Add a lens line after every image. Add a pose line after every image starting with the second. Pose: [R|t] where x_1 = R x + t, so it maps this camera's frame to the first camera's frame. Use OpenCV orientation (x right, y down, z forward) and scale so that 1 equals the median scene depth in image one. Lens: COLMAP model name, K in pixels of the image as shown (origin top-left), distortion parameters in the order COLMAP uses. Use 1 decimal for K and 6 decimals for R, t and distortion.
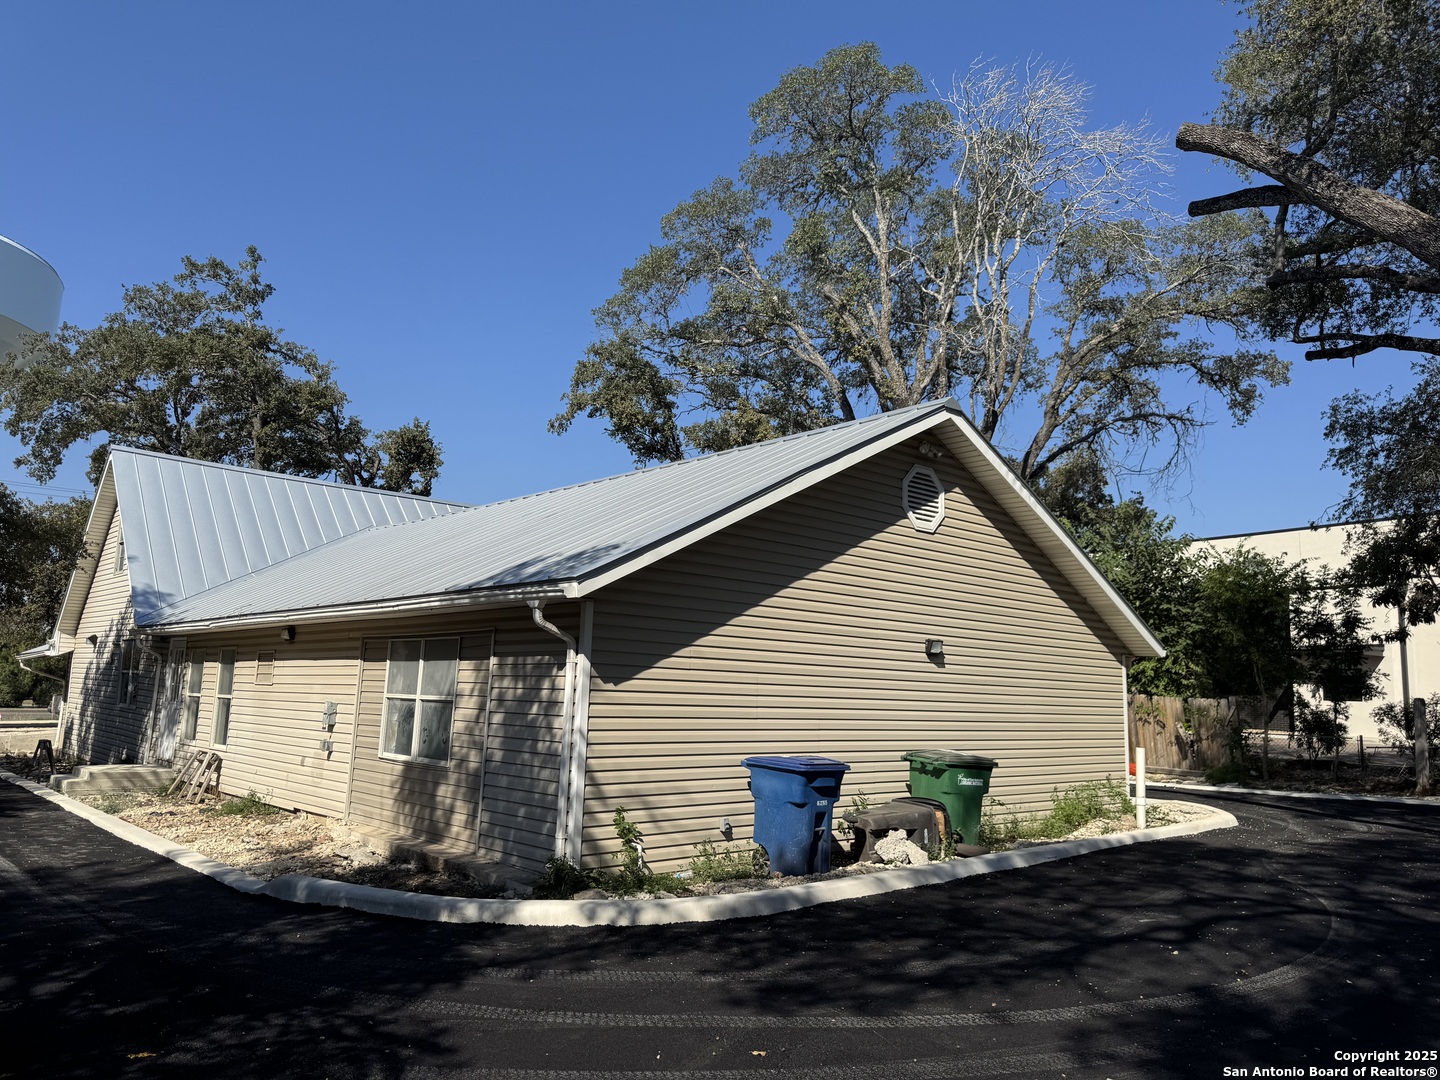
lens RADIAL K [[1022.0, 0, 719.5], [0, 1022.0, 537.2], [0, 0, 1]] dist [0.006780, 0.000283]
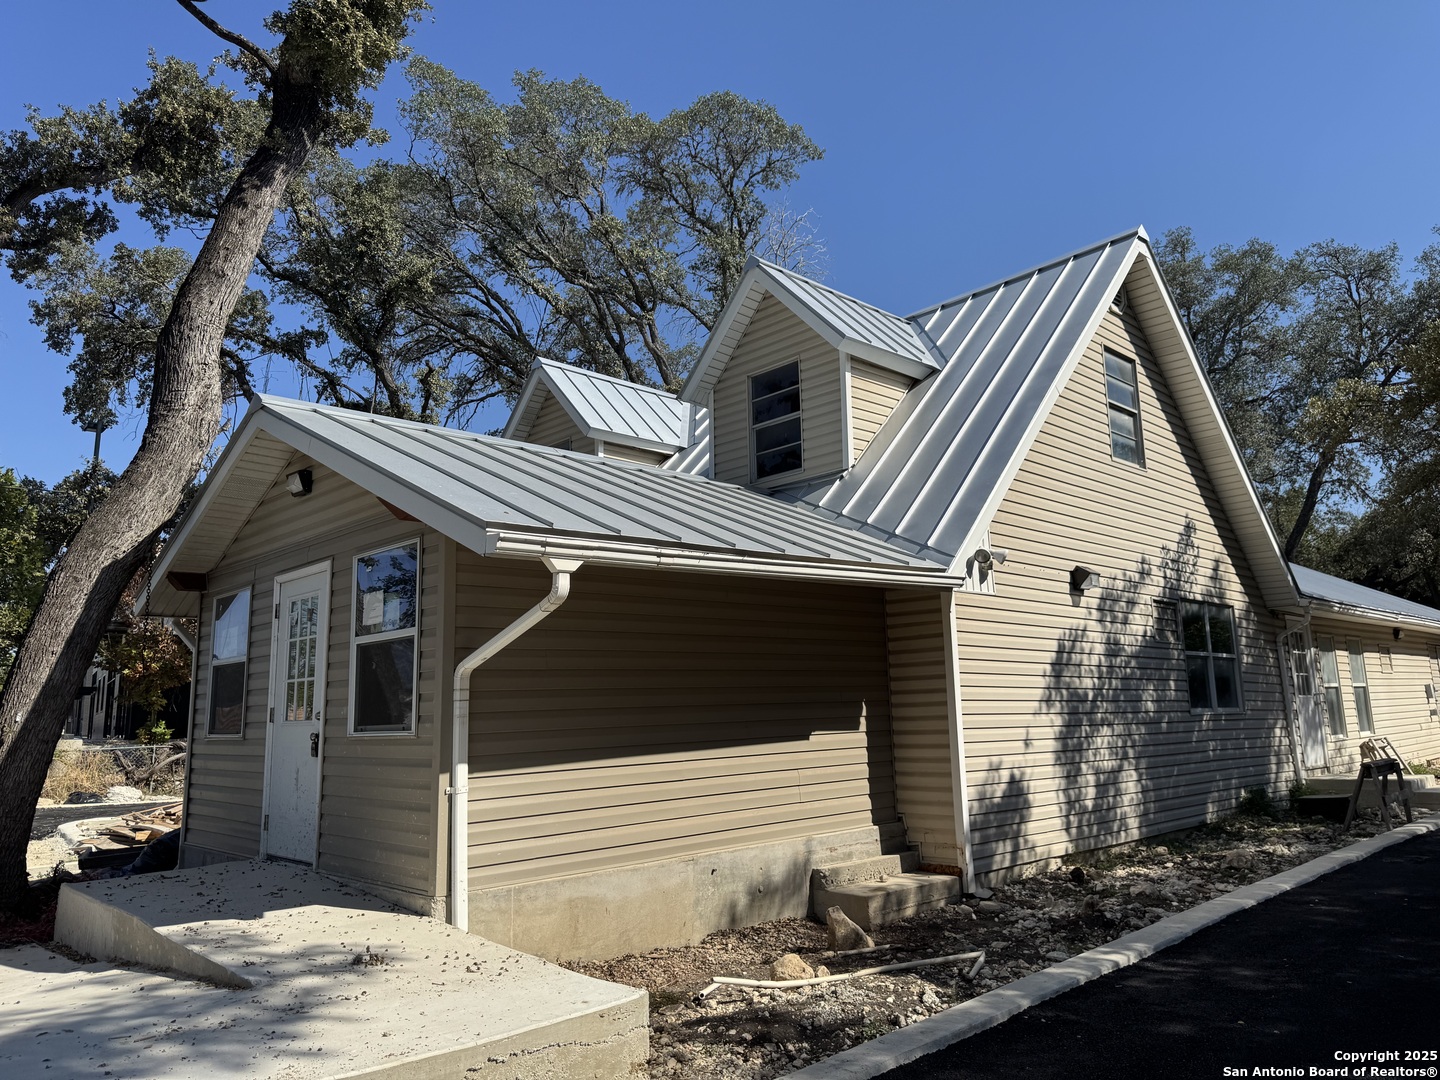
lens RADIAL K [[1022.0, 0, 719.9], [0, 1022.0, 537.7], [0, 0, 1]] dist [0.006780, 0.000283]
pose [[-0.044729, 0.143189, 0.988684, -1.548837], [-0.119353, 0.981820, -0.147594, 0.246997], [-0.991844, -0.124604, -0.026825, 1.746698]]
